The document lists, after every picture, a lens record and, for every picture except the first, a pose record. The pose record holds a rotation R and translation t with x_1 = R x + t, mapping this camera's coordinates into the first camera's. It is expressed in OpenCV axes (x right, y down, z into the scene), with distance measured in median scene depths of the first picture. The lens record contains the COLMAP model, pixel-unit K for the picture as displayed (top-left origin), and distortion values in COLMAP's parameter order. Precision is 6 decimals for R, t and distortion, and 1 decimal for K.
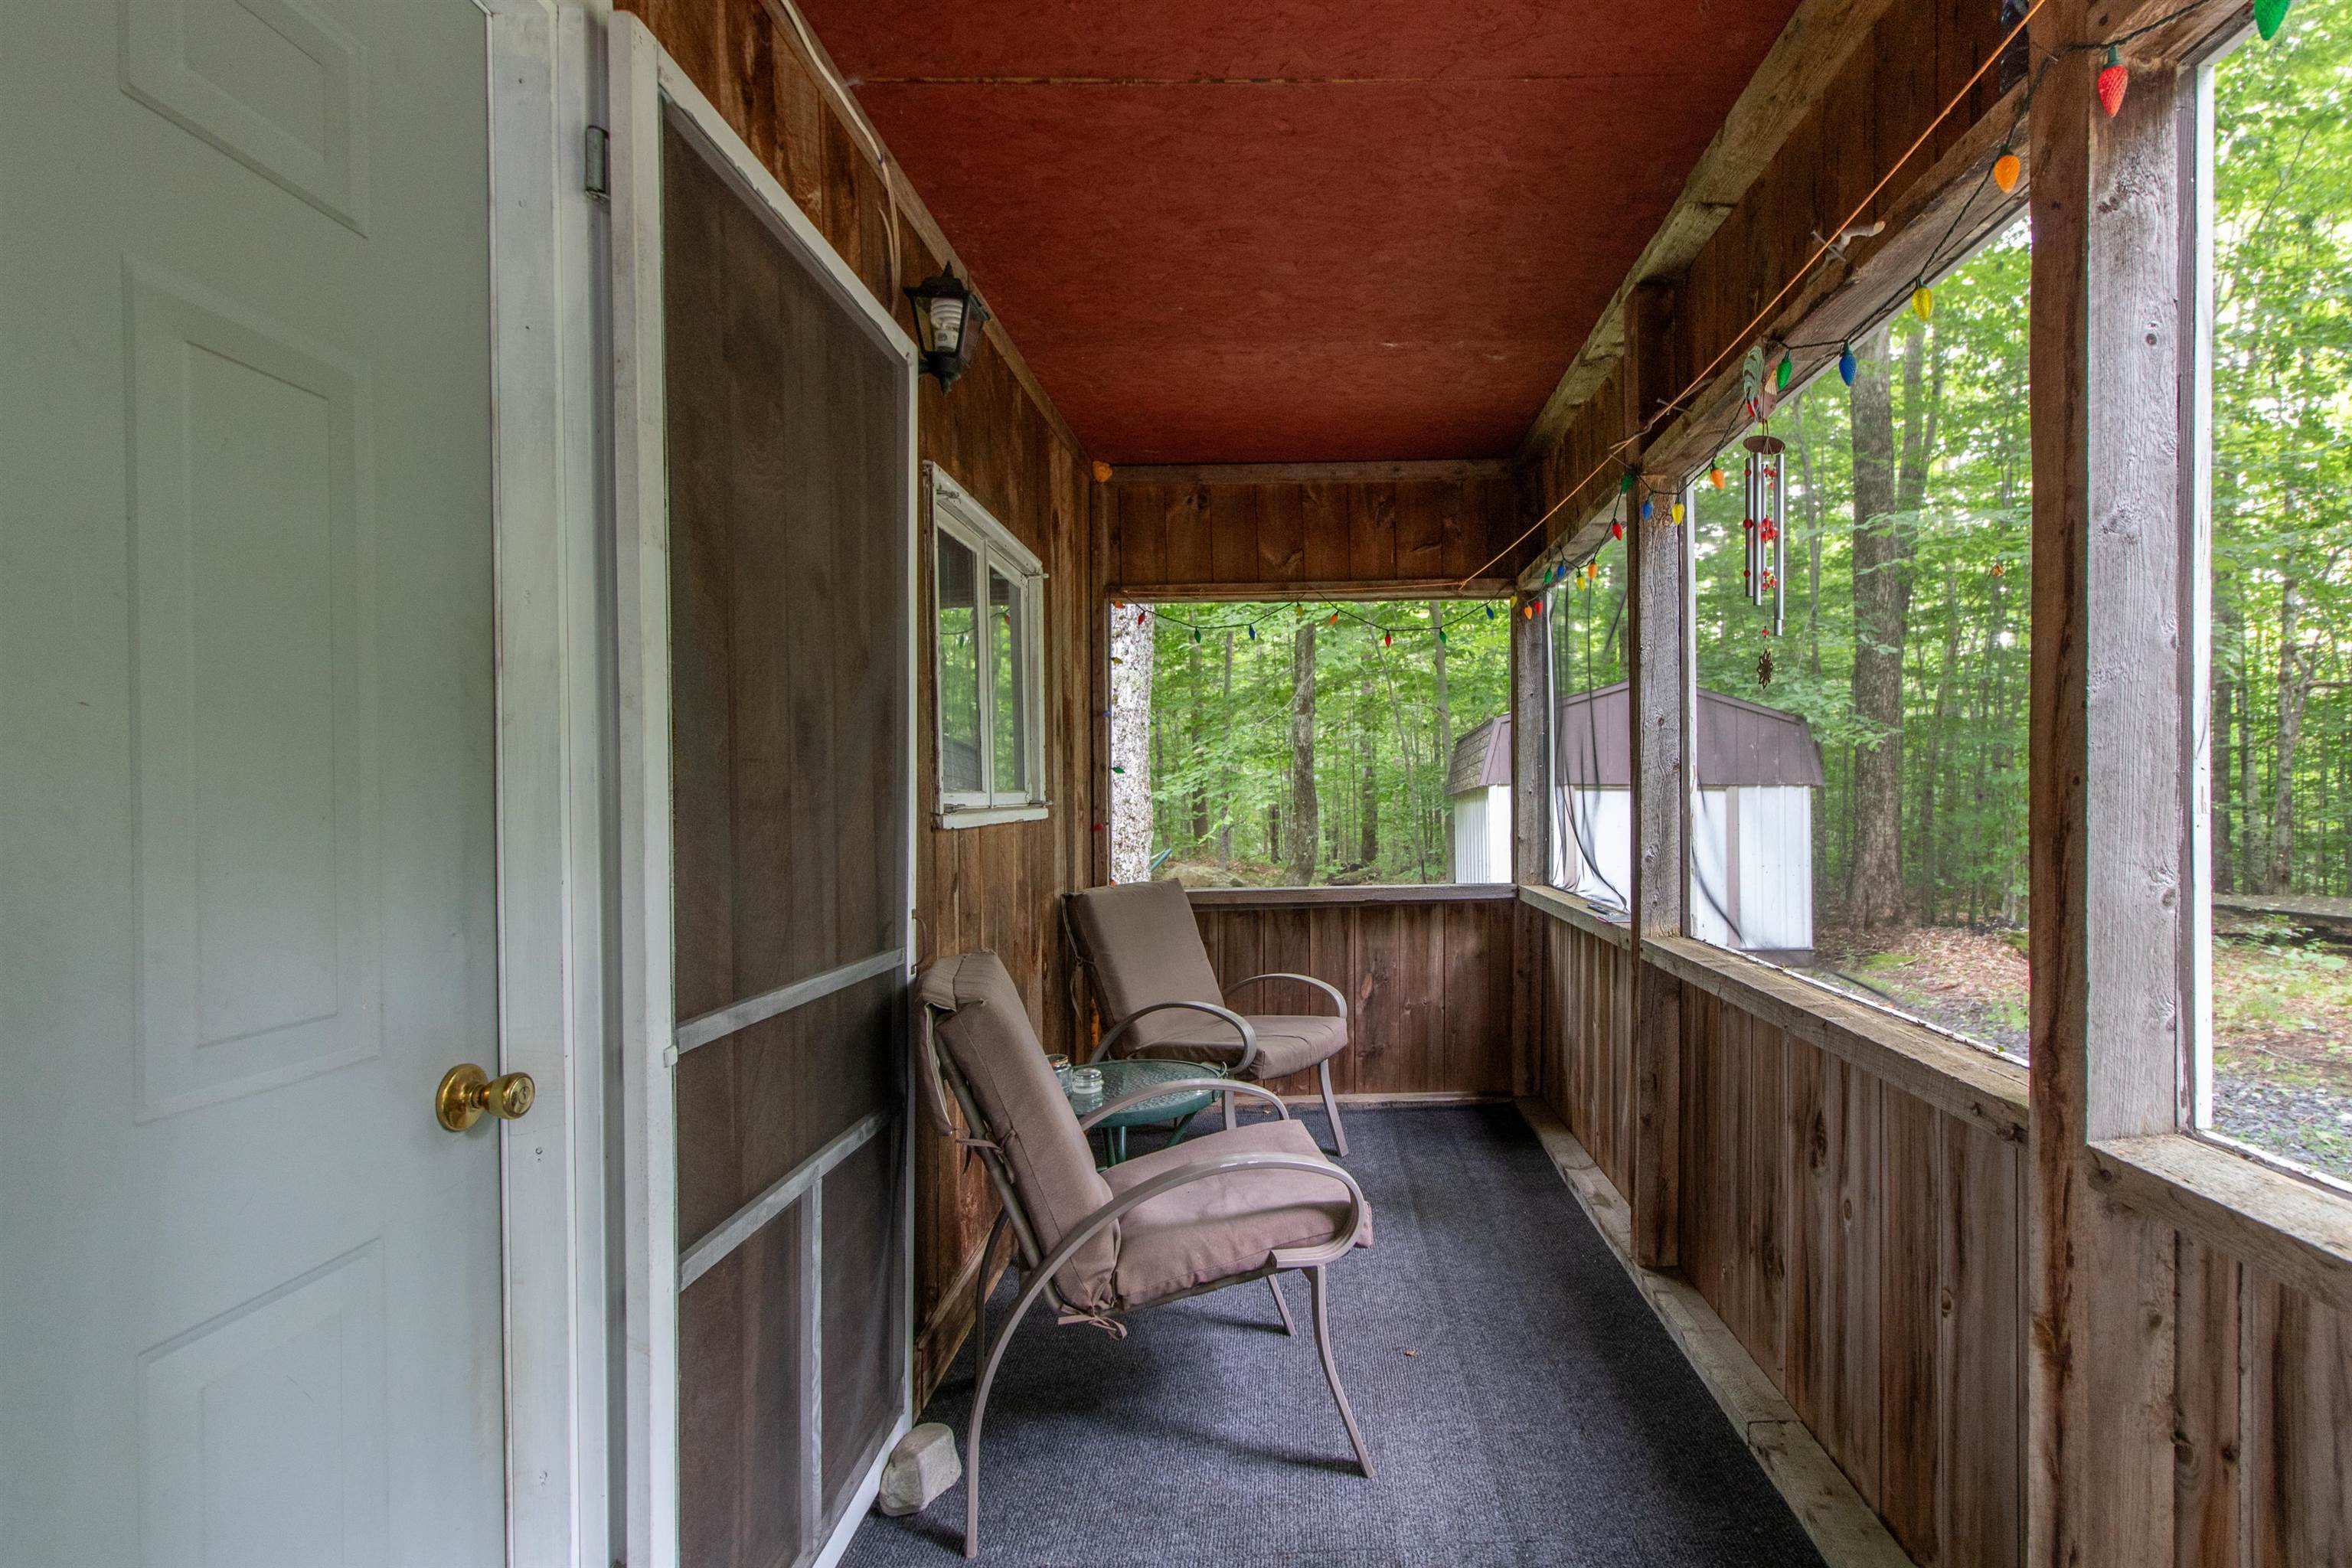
lens RADIAL K [[1119.9, 0, 1173.3], [0, 1119.9, 758.7], [0, 0, 1]] dist [0.001717, 0.000118]
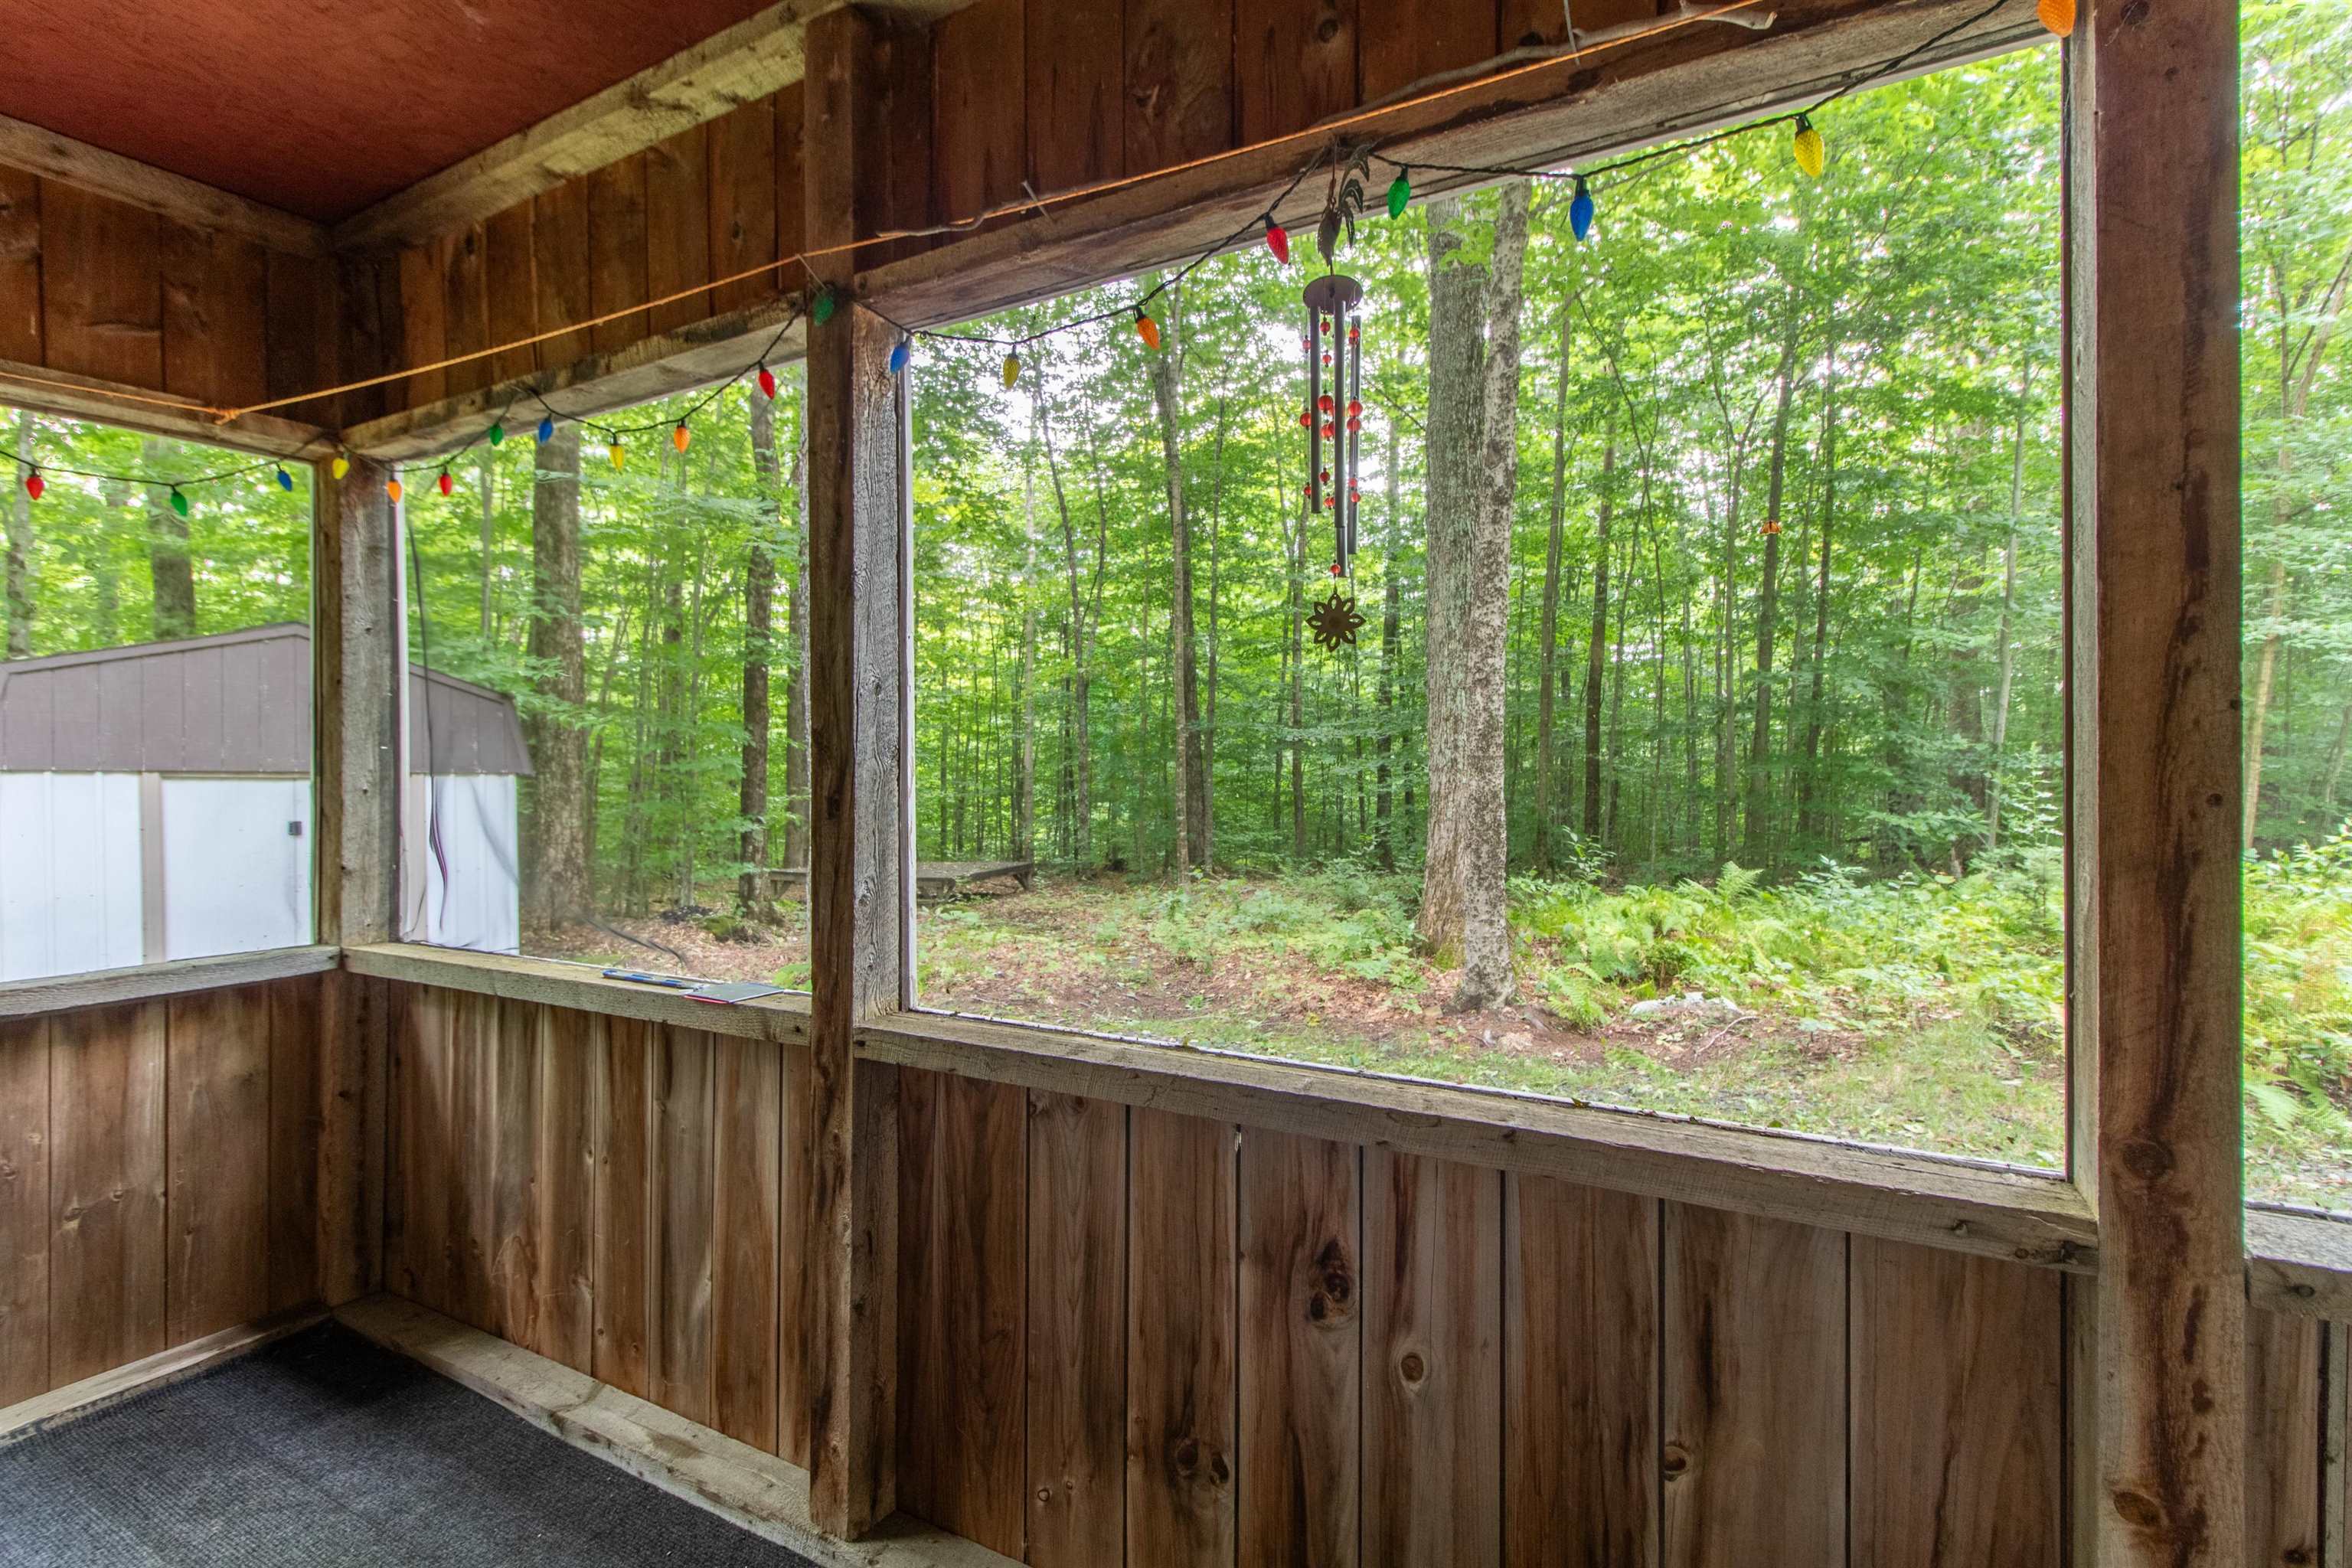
lens RADIAL K [[1150.8, 0, 1174.4], [0, 1150.8, 762.8], [0, 0, 1]] dist [0.003695, 0.000657]
pose [[0.416748, 0.010504, 0.908961, -0.065524], [-0.025745, 0.999669, 0.000252, 0.003255], [-0.908657, -0.023506, 0.416880, 0.346915]]
